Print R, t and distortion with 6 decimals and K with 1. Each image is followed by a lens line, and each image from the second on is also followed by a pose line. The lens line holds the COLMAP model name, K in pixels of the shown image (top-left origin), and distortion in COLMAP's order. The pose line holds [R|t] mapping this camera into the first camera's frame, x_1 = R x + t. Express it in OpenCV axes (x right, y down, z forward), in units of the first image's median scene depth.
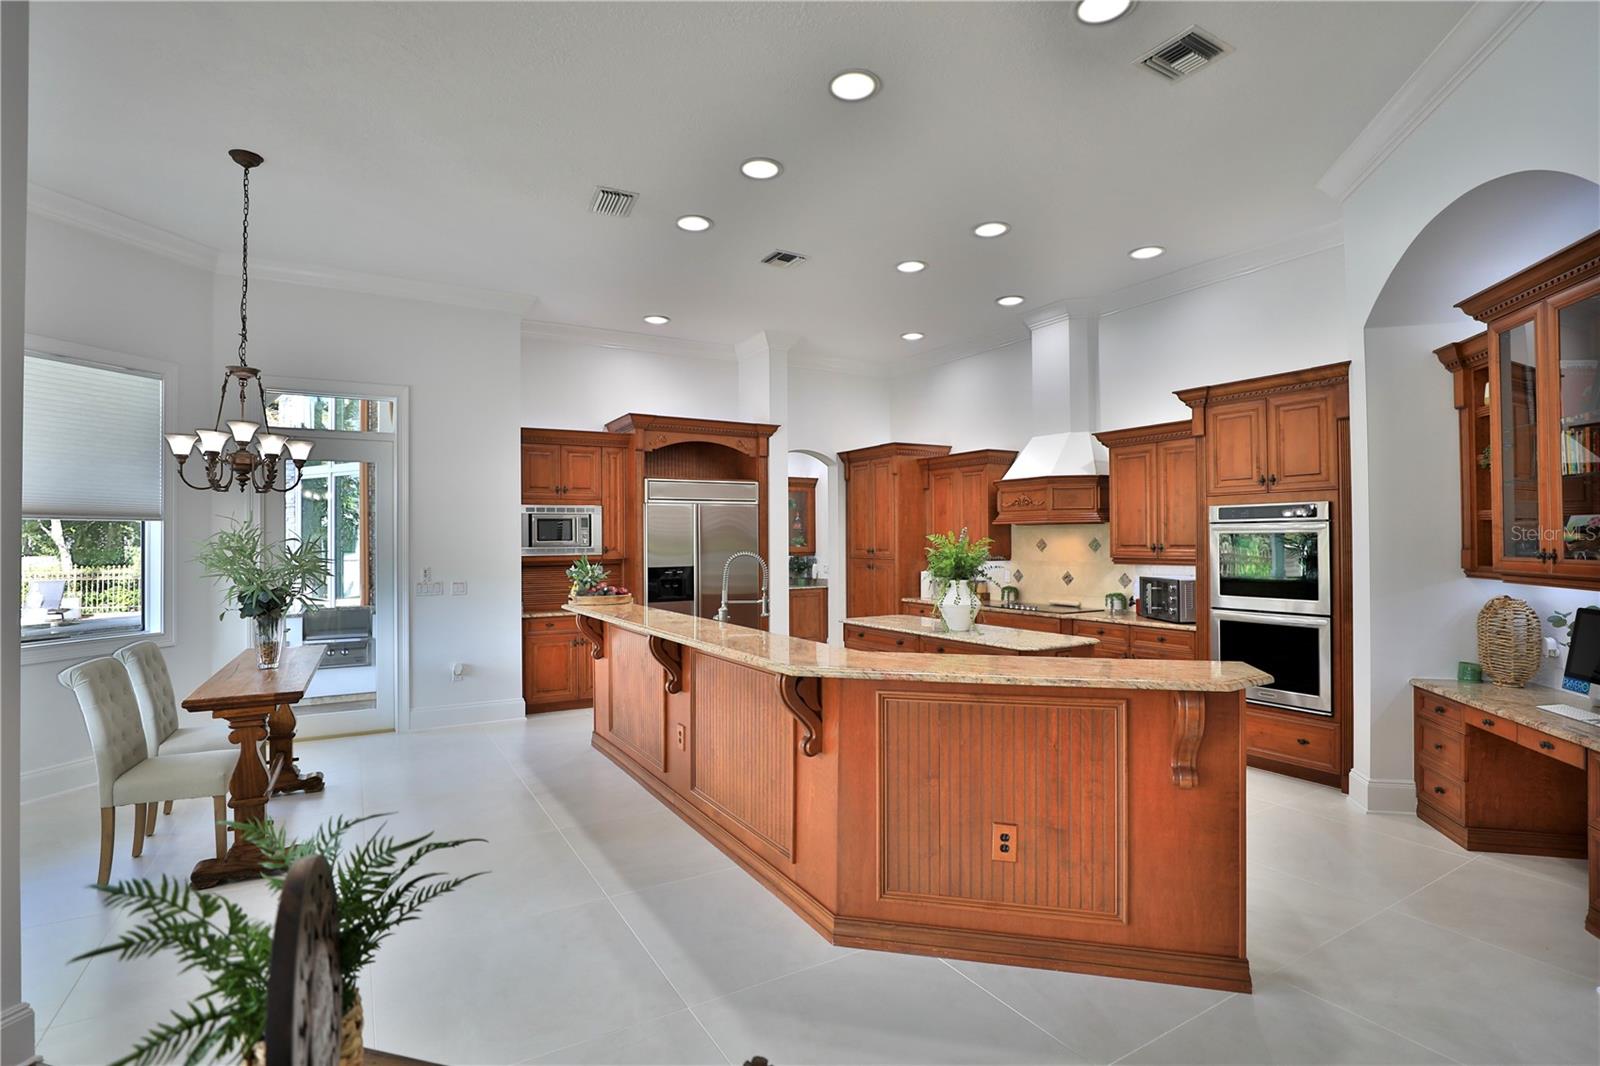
lens RADIAL K [[767.7, 0, 800.0], [0, 767.7, 533.0], [0, 0, 1]] dist [-0.049944, 0.016843]
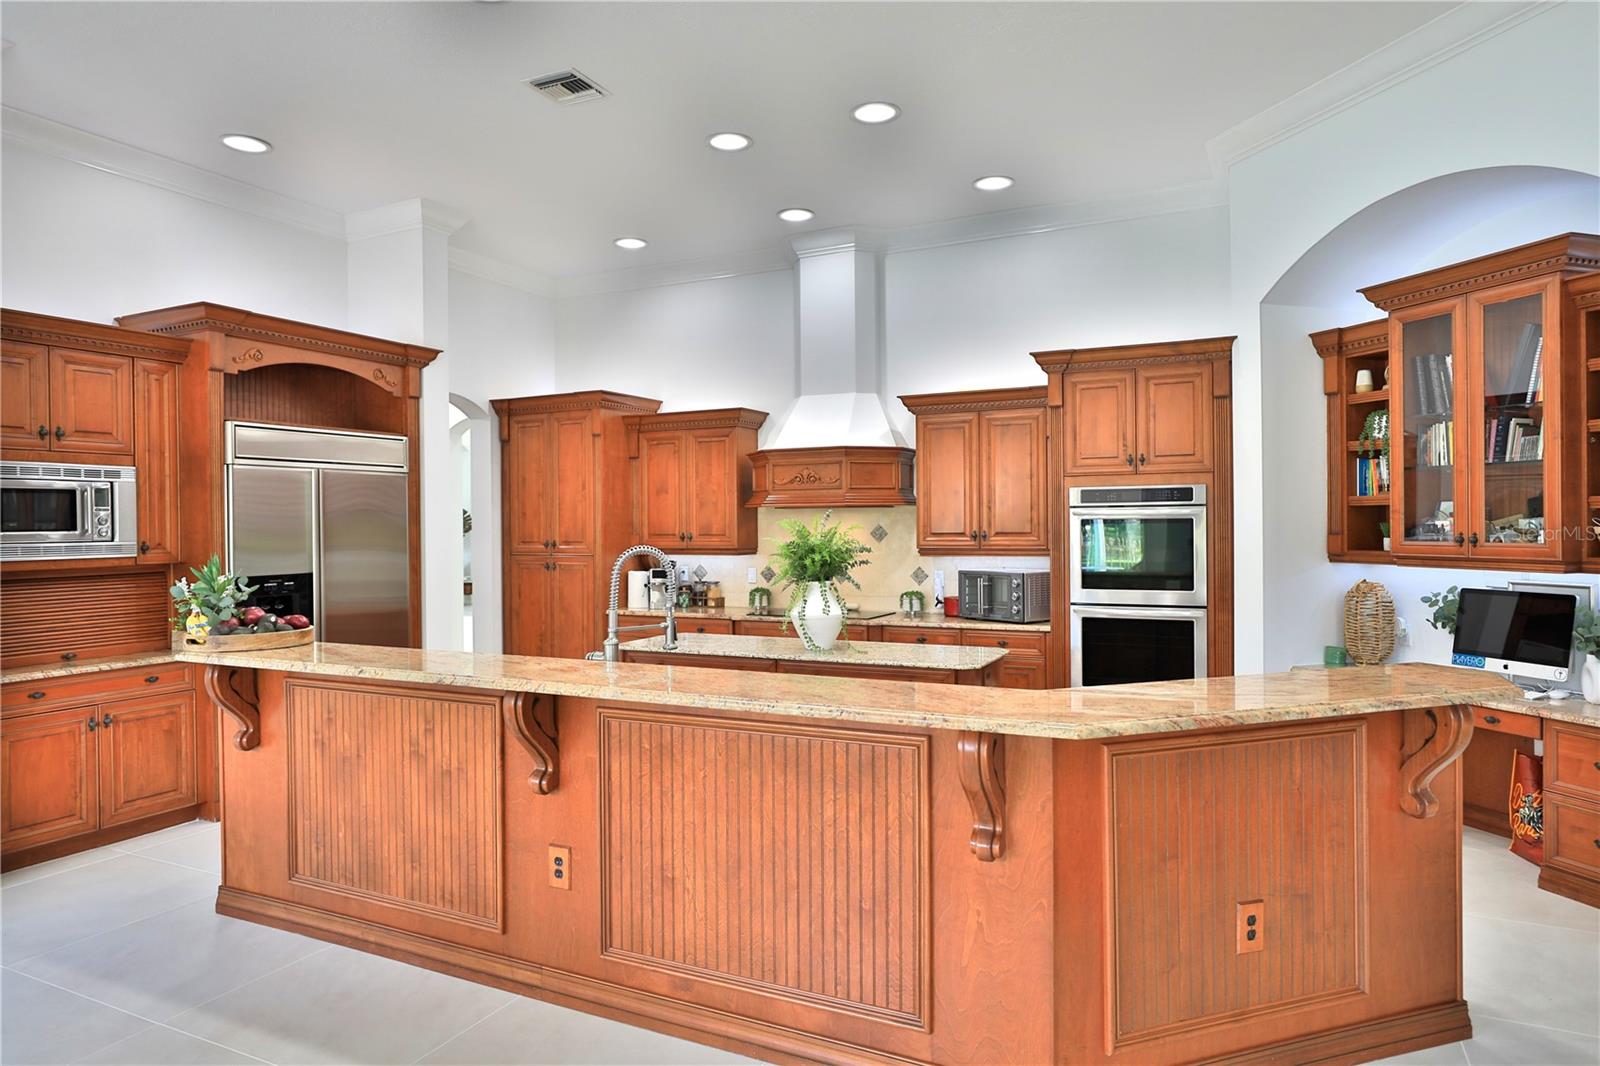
lens RADIAL K [[965.1, 0, 800.0], [0, 965.1, 533.0], [0, 0, 1]] dist [-0.030937, 0.020971]
pose [[0.838267, -0.005581, 0.545232, -0.259179], [-0.001439, 0.999921, 0.012447, 0.002842], [-0.545259, -0.011218, 0.838193, 0.190909]]
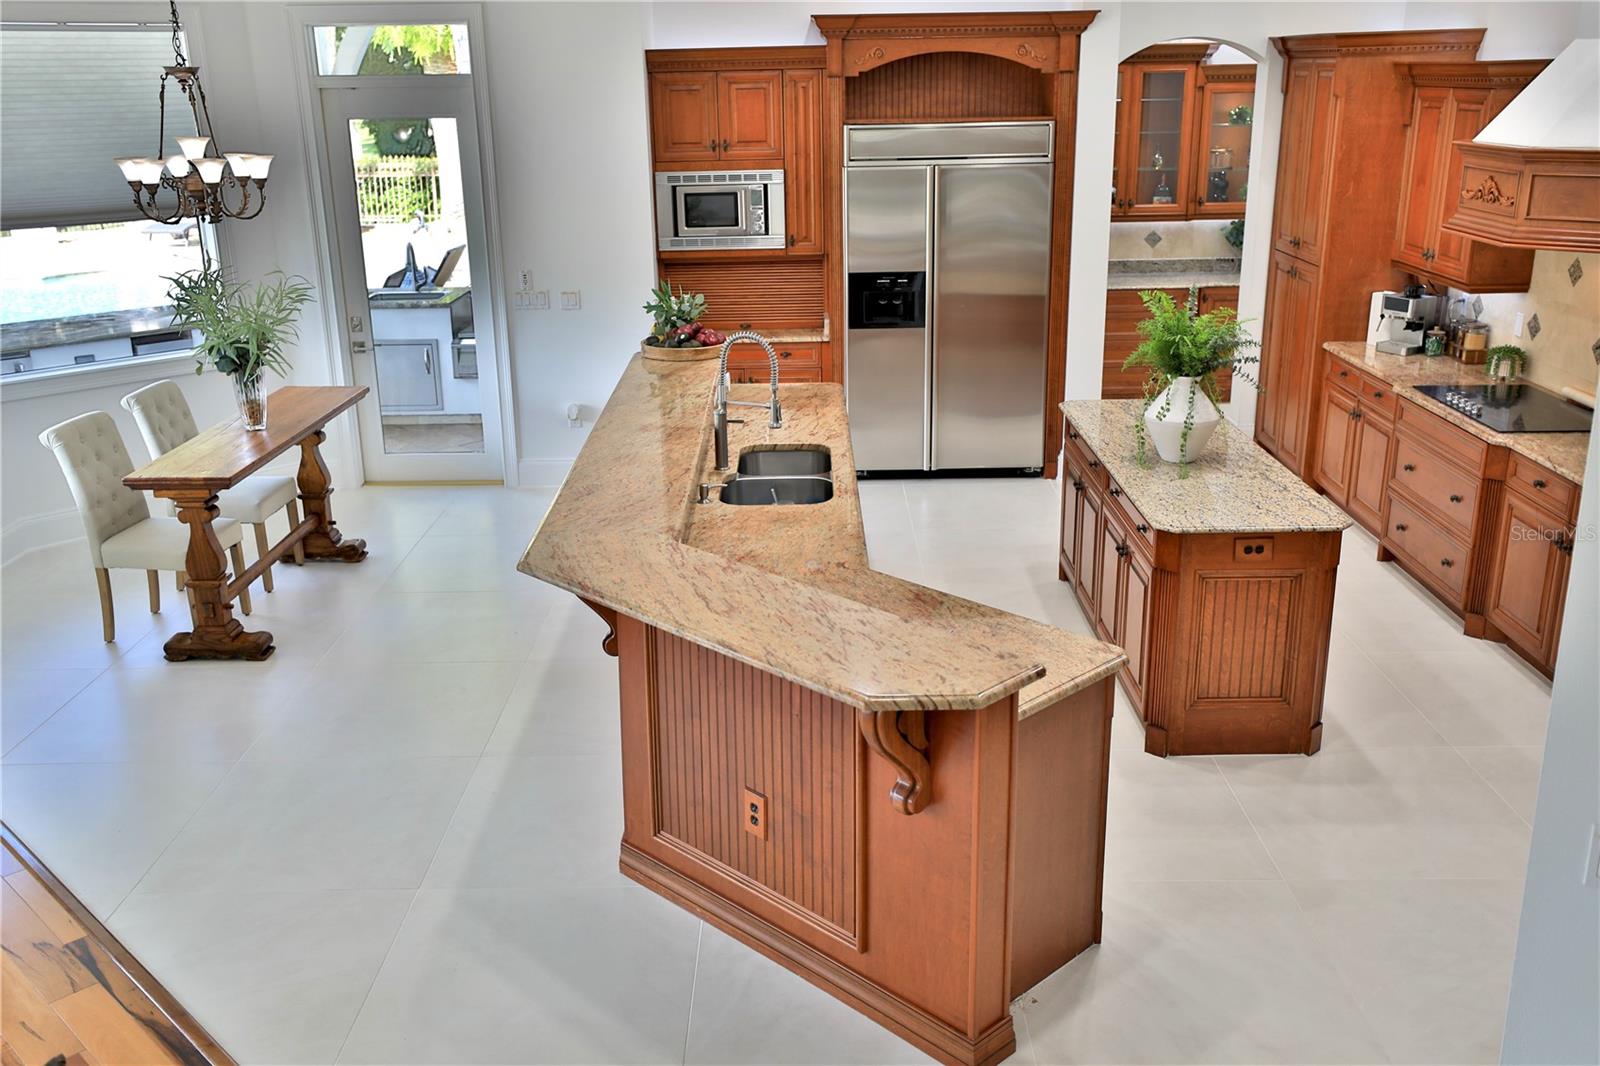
lens RADIAL K [[1438.0, 0, 800.0], [0, 1438.0, 533.0], [0, 0, 1]] dist [0.016015, 0.008835]
pose [[0.859543, 0.150378, -0.488439, 0.415608], [0.014385, 0.948232, 0.317251, -0.141066], [0.510861, -0.279717, 0.812883, -0.042202]]
